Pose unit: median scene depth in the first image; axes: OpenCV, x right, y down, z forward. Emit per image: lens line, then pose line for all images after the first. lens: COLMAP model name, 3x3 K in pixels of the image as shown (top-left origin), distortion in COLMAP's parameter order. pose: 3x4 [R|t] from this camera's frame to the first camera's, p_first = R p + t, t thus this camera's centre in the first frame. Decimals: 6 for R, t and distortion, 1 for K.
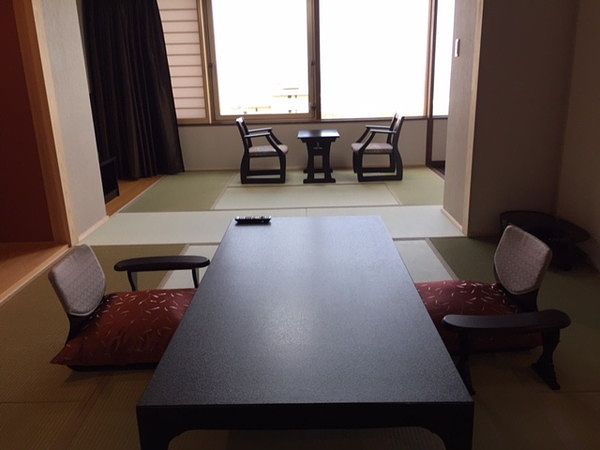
lens RADIAL K [[509.0, 0, 296.4], [0, 509.0, 223.8], [0, 0, 1]] dist [0.001245, 0.011784]
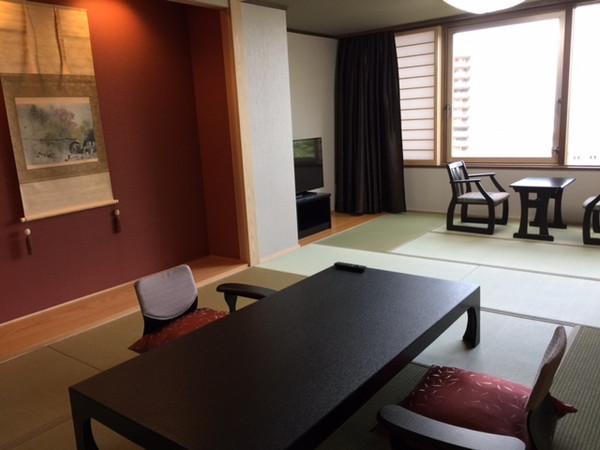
lens RADIAL K [[509.0, 0, 296.4], [0, 509.0, 223.8], [0, 0, 1]] dist [0.001245, 0.011784]
pose [[0.788947, 0.106291, -0.605199, 0.234927], [-0.143431, 0.989573, -0.013181, -0.035083], [0.597487, 0.097203, 0.795965, 0.067118]]
